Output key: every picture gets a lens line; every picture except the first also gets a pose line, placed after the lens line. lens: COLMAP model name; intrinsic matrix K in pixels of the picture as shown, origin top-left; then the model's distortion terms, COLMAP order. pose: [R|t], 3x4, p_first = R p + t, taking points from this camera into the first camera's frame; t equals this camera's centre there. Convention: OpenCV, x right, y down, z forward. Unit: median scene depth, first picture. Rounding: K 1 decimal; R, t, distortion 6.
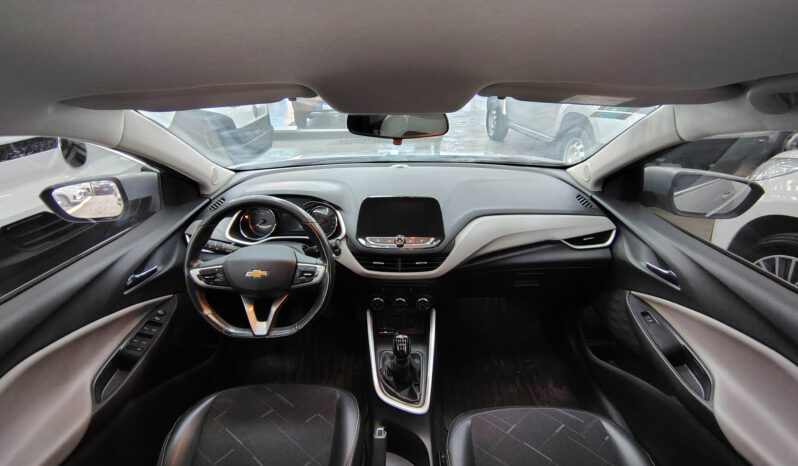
lens RADIAL K [[386.5, 0, 399.0], [0, 386.5, 233.0], [0, 0, 1]] dist [-0.002085, -0.000265]
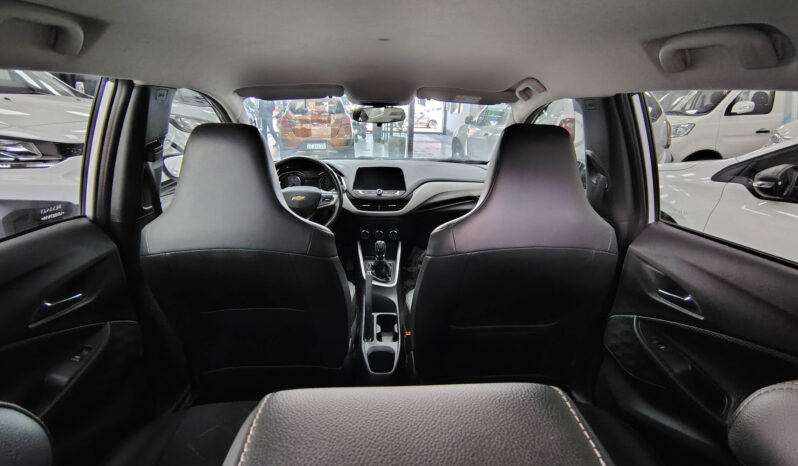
lens RADIAL K [[386.5, 0, 399.0], [0, 386.5, 233.0], [0, 0, 1]] dist [-0.002085, -0.000265]
pose [[0.997944, 0.012075, 0.062939, -0.016298], [-0.003786, 0.991484, -0.130176, 0.408073], [-0.063974, 0.129670, 0.989491, -0.623999]]
